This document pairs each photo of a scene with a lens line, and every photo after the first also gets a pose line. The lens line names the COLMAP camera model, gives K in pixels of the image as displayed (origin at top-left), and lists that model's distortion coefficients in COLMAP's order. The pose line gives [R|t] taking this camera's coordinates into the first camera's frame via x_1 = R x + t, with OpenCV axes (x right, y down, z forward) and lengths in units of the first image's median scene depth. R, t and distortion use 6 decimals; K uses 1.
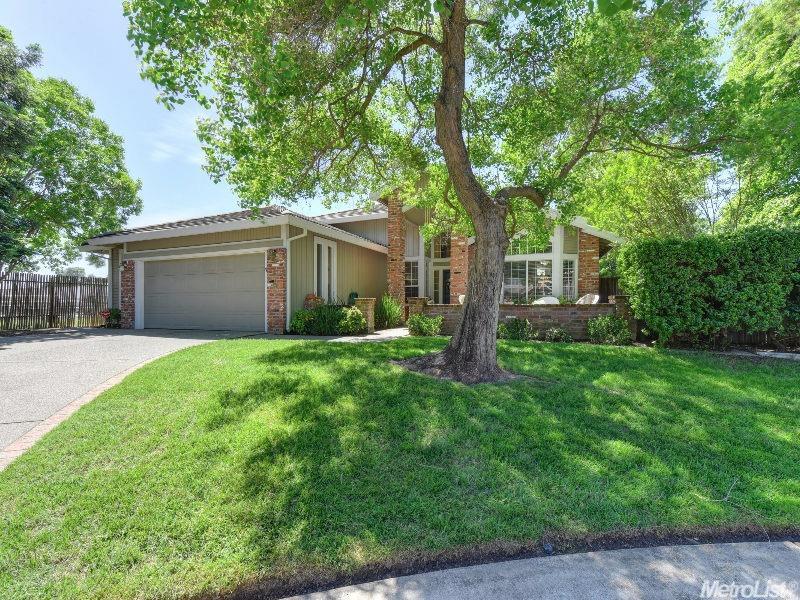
lens RADIAL K [[364.0, 0, 402.8], [0, 364.0, 304.2], [0, 0, 1]] dist [-0.000268, -0.000379]
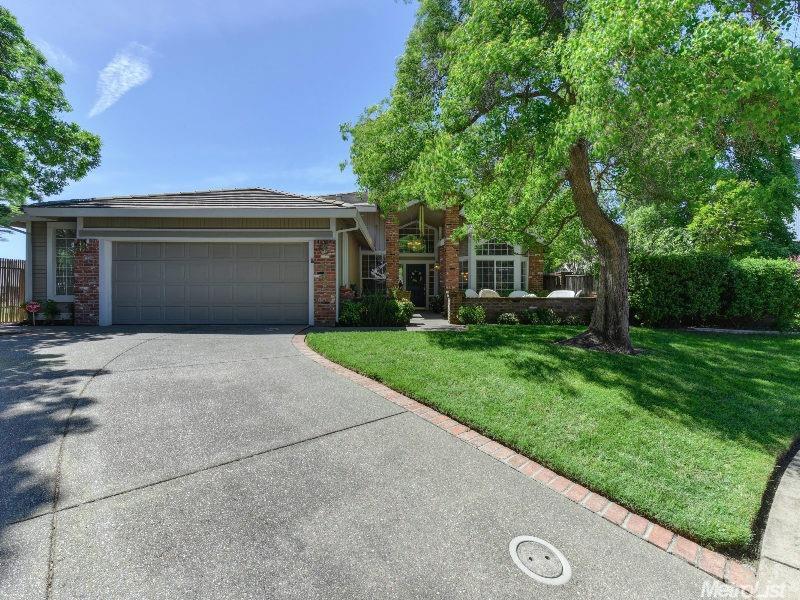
lens RADIAL K [[364.0, 0, 402.8], [0, 364.0, 304.2], [0, 0, 1]] dist [-0.000268, -0.000379]
pose [[0.922468, -0.003722, 0.386056, -0.437169], [-0.006903, 0.999635, 0.026133, -0.004719], [-0.386013, -0.026772, 0.922105, 0.003719]]
